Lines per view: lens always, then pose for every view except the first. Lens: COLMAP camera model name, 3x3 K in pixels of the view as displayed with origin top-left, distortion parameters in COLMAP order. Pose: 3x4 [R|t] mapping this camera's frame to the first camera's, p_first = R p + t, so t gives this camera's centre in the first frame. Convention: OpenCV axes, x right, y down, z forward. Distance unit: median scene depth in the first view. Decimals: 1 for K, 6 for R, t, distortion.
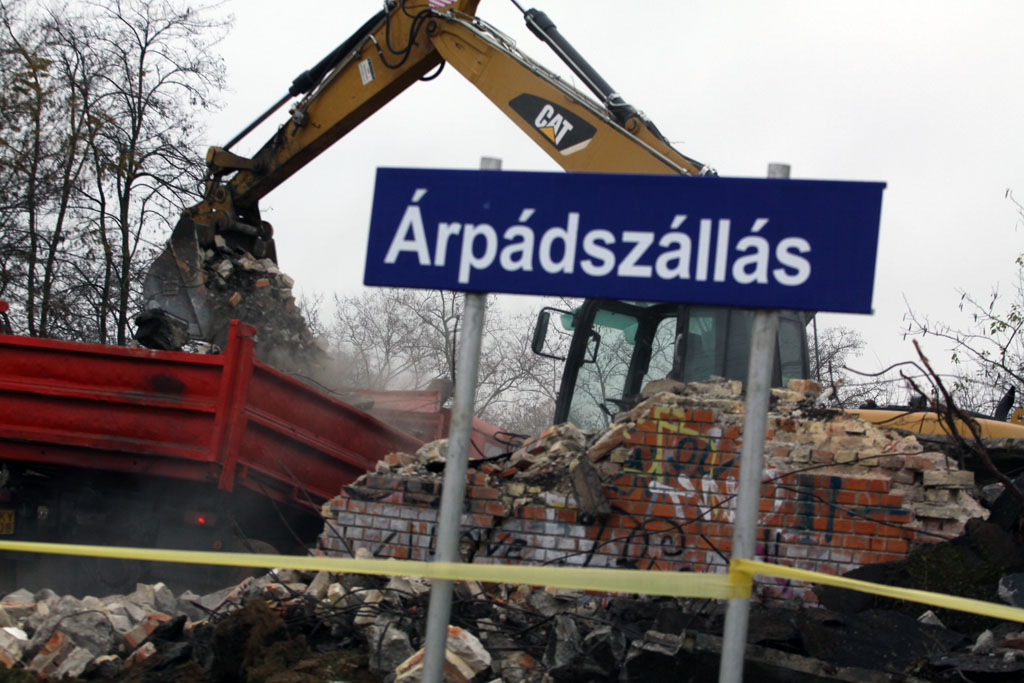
lens RADIAL K [[3316.1, 0, 512.9], [0, 3316.1, 372.5], [0, 0, 1]] dist [-0.270668, -1.334977]
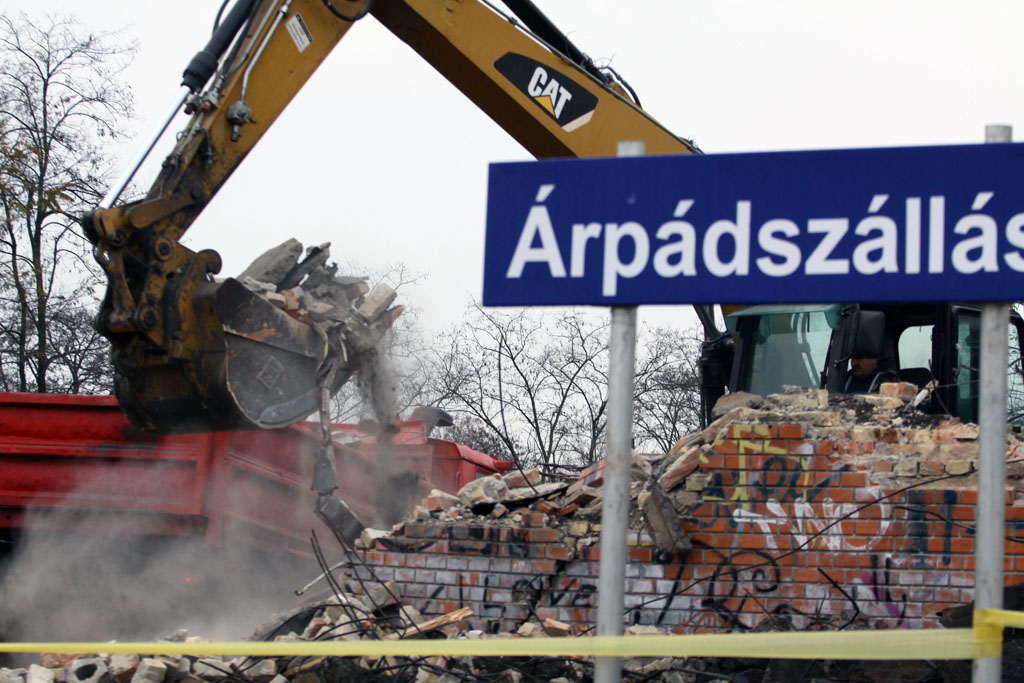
lens RADIAL K [[3369.1, 0, 512.0], [0, 3369.1, 341.5], [0, 0, 1]] dist [-0.243270, -1.470076]
pose [[0.997383, -0.066212, 0.029036, -0.041744], [0.066616, 0.997692, -0.013170, -0.004063], [-0.028097, 0.015070, 0.999492, 0.108093]]
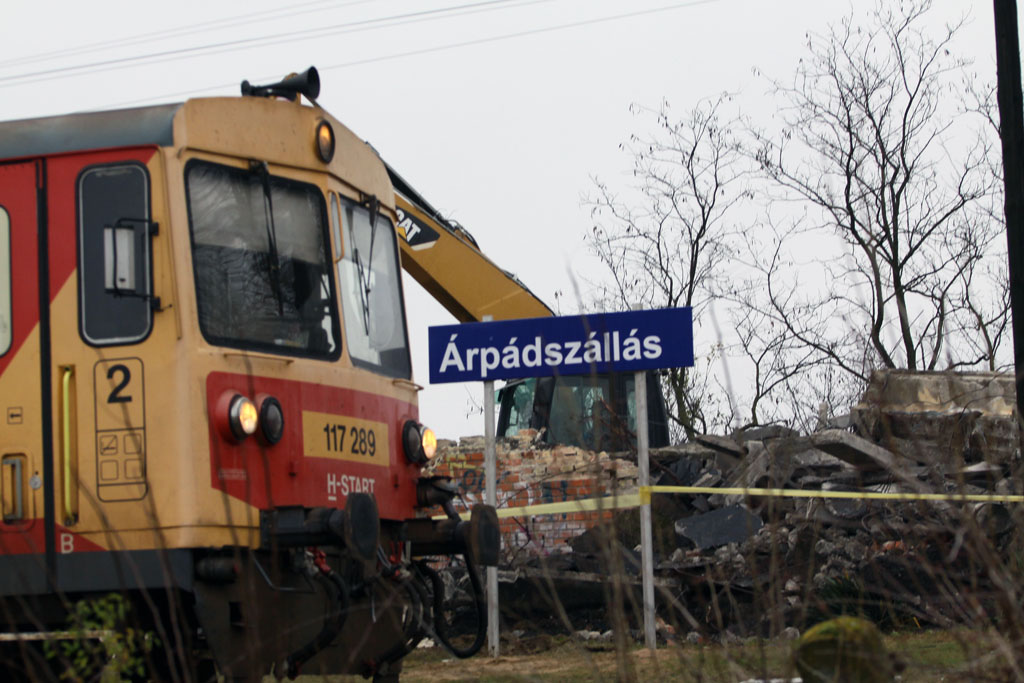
lens RADIAL K [[3322.4, 0, 512.0], [0, 3322.4, 341.5], [0, 0, 1]] dist [-0.219478, -2.156870]
pose [[0.970282, -0.110310, 0.215369, -0.290476], [0.120786, 0.992023, -0.036058, 0.018604], [-0.209673, 0.061000, 0.975867, -0.681090]]
